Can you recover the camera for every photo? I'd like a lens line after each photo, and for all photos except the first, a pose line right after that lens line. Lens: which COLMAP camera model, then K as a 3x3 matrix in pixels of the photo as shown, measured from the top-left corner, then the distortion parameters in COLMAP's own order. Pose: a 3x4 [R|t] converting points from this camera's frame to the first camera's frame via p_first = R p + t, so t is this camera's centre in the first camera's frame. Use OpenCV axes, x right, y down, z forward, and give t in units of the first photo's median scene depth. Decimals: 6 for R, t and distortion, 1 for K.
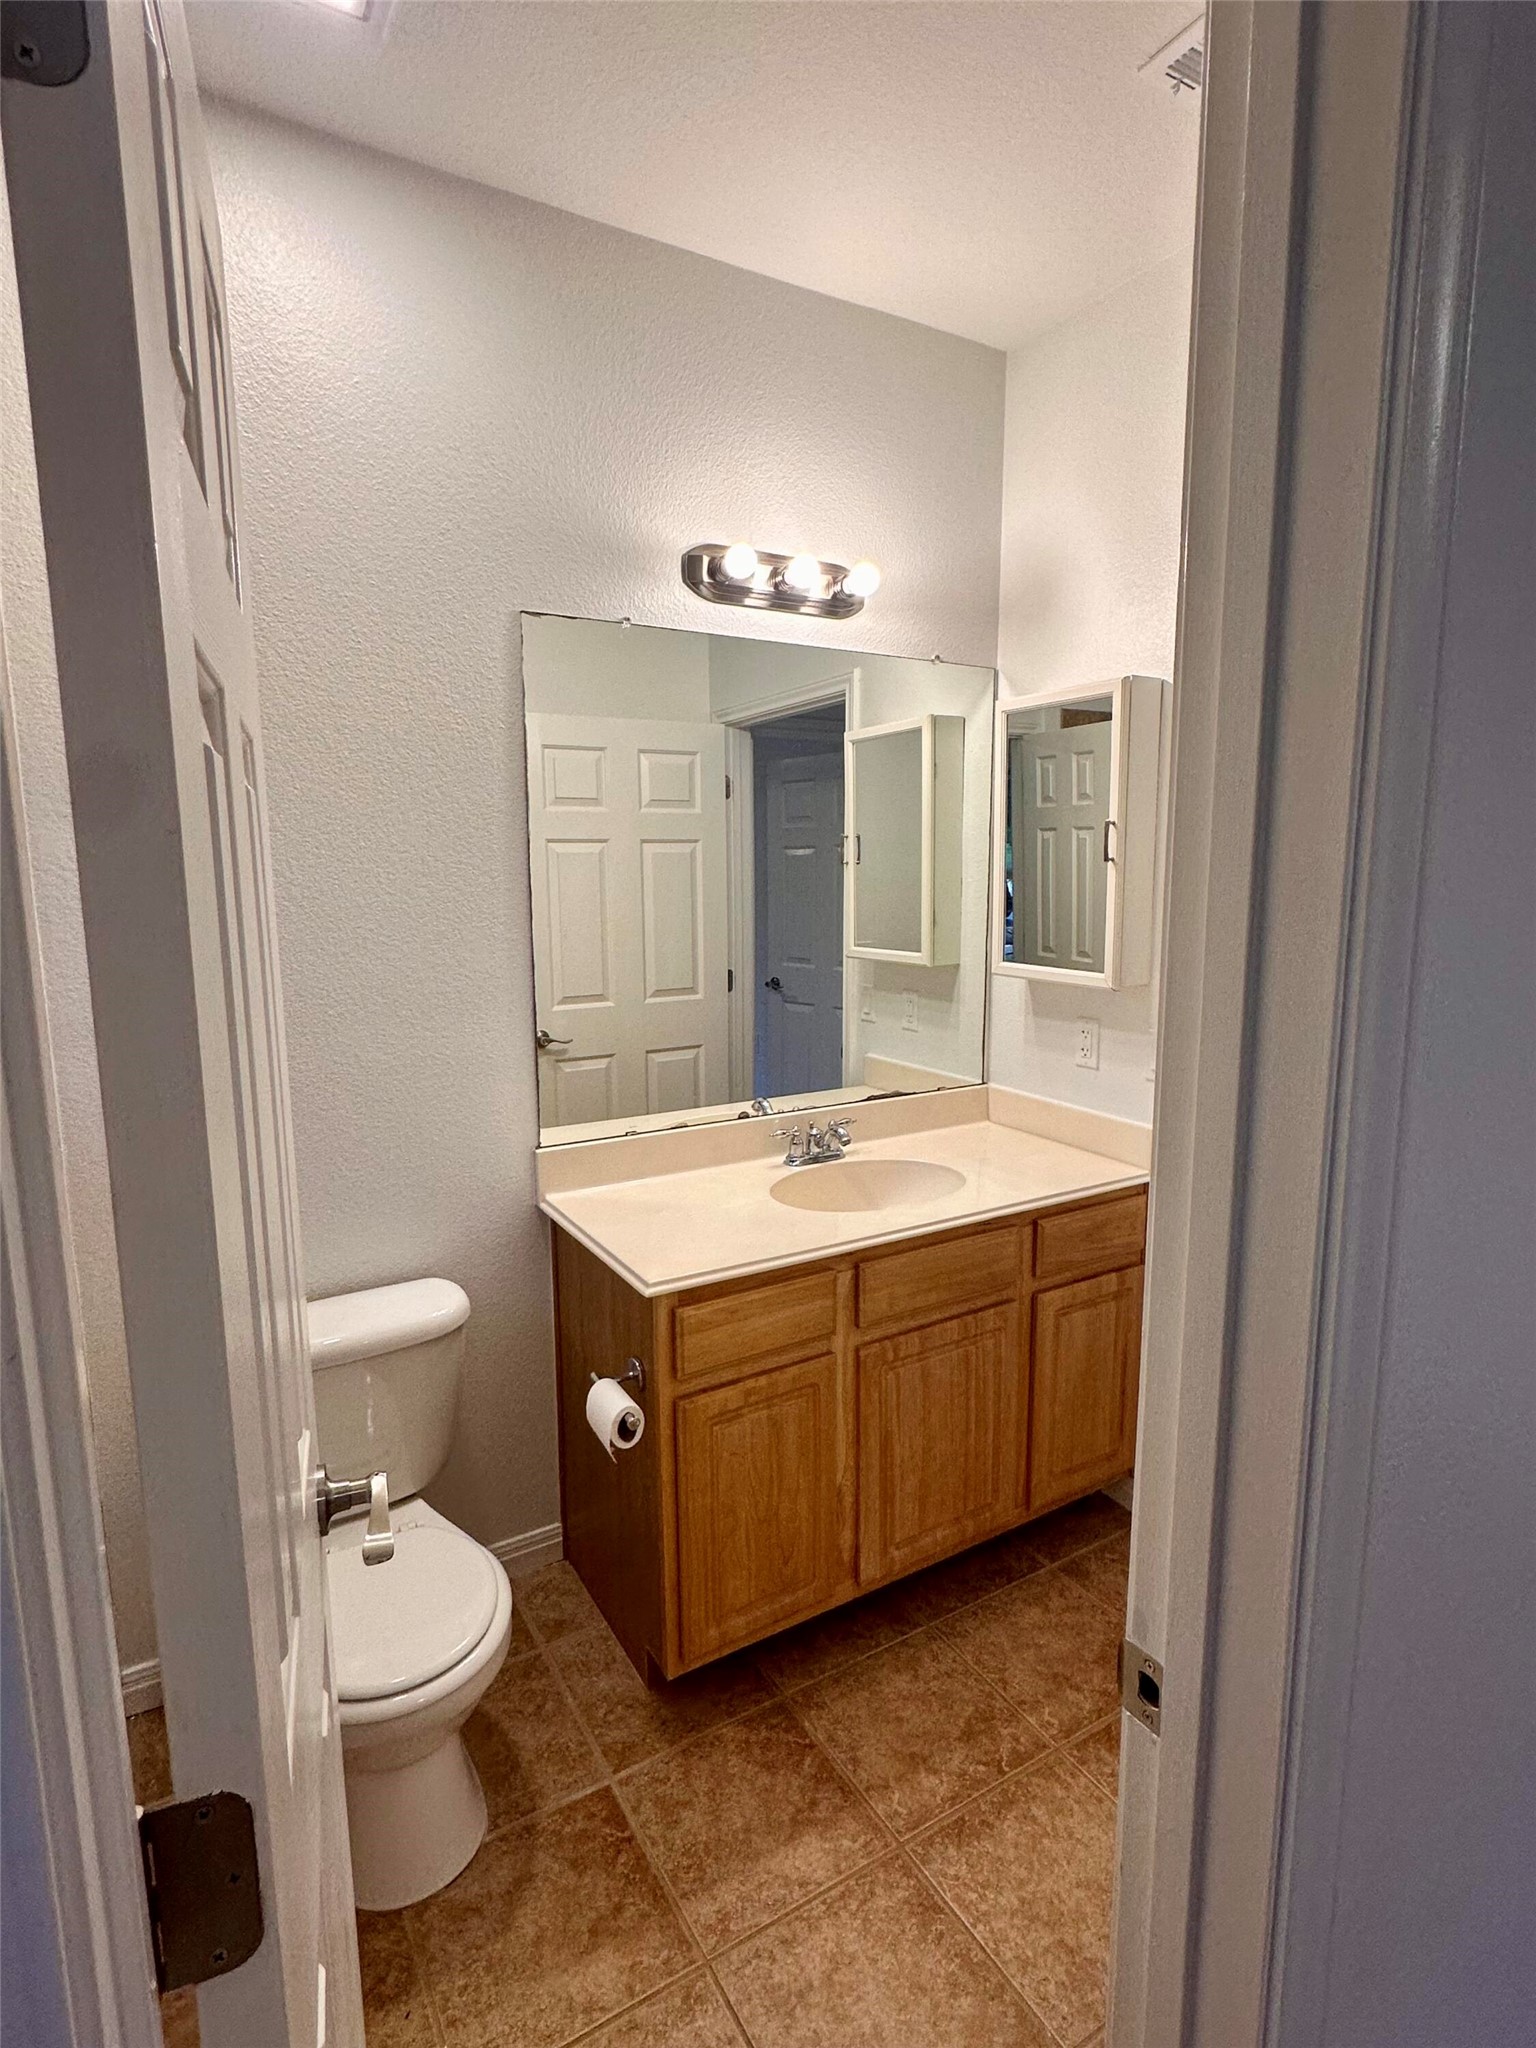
lens RADIAL K [[1034.7, 0, 768.0], [0, 1034.7, 1024.0], [0, 0, 1]] dist [-0.004228, -0.000175]
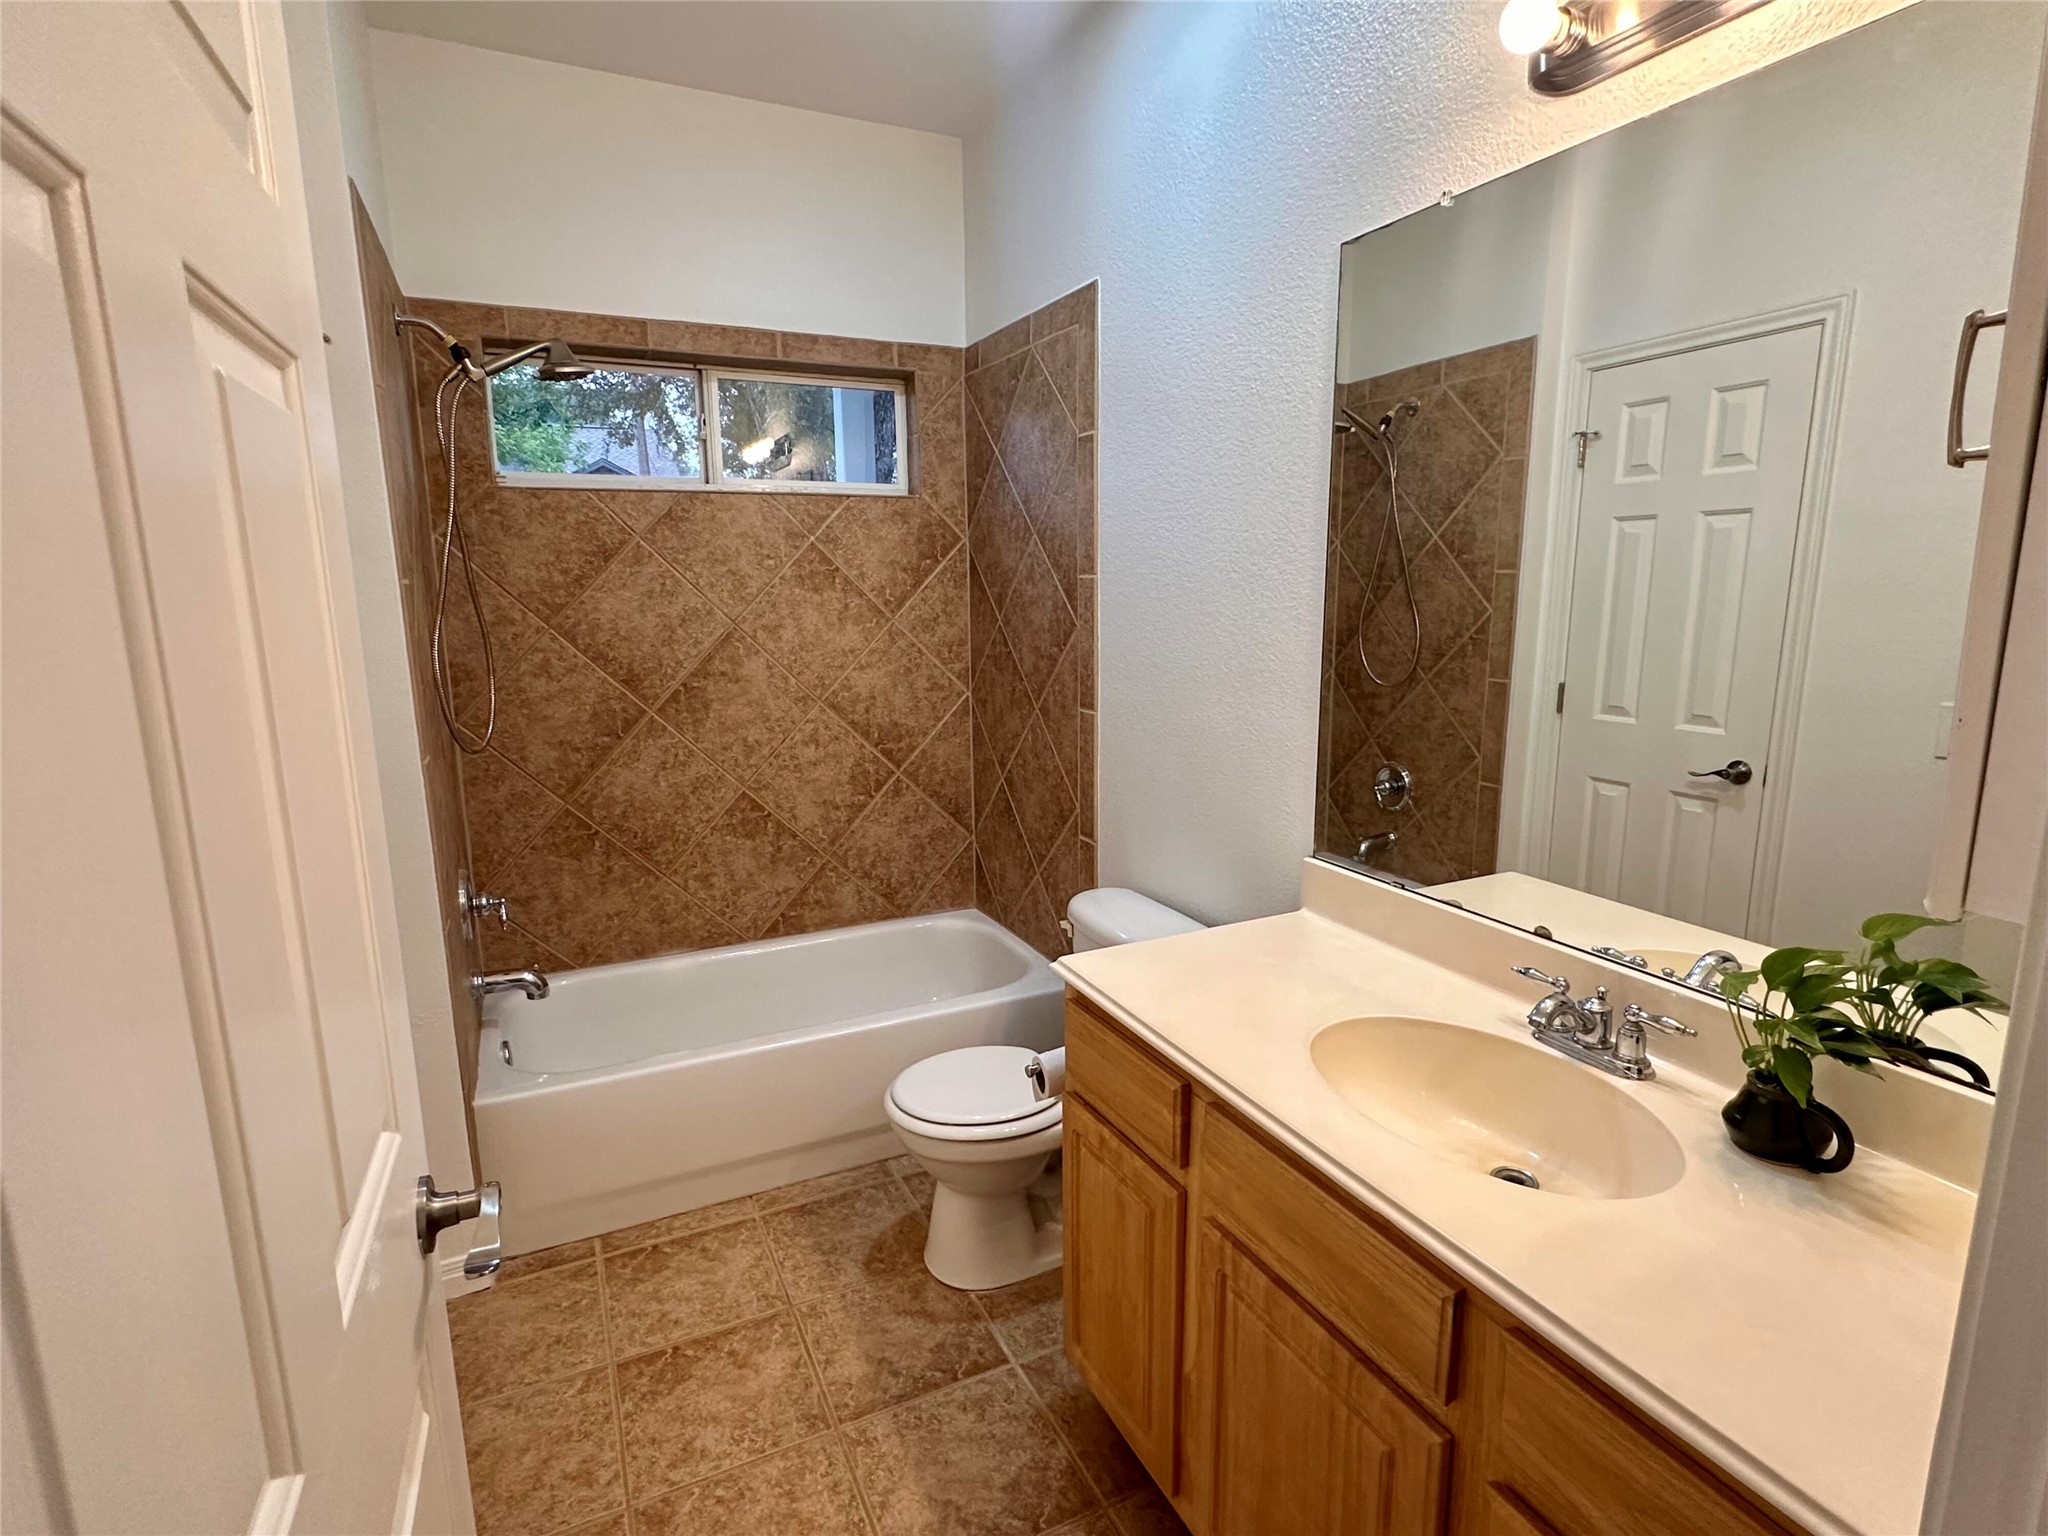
lens RADIAL K [[1022.0, 0, 1024.0], [0, 1022.0, 768.0], [0, 0, 1]] dist [-0.002625, -0.000291]
pose [[-0.088563, 0.188834, -0.978007, 0.855661], [-0.135948, 0.970386, 0.199674, -0.130029], [0.986750, 0.150642, -0.060269, 1.026461]]
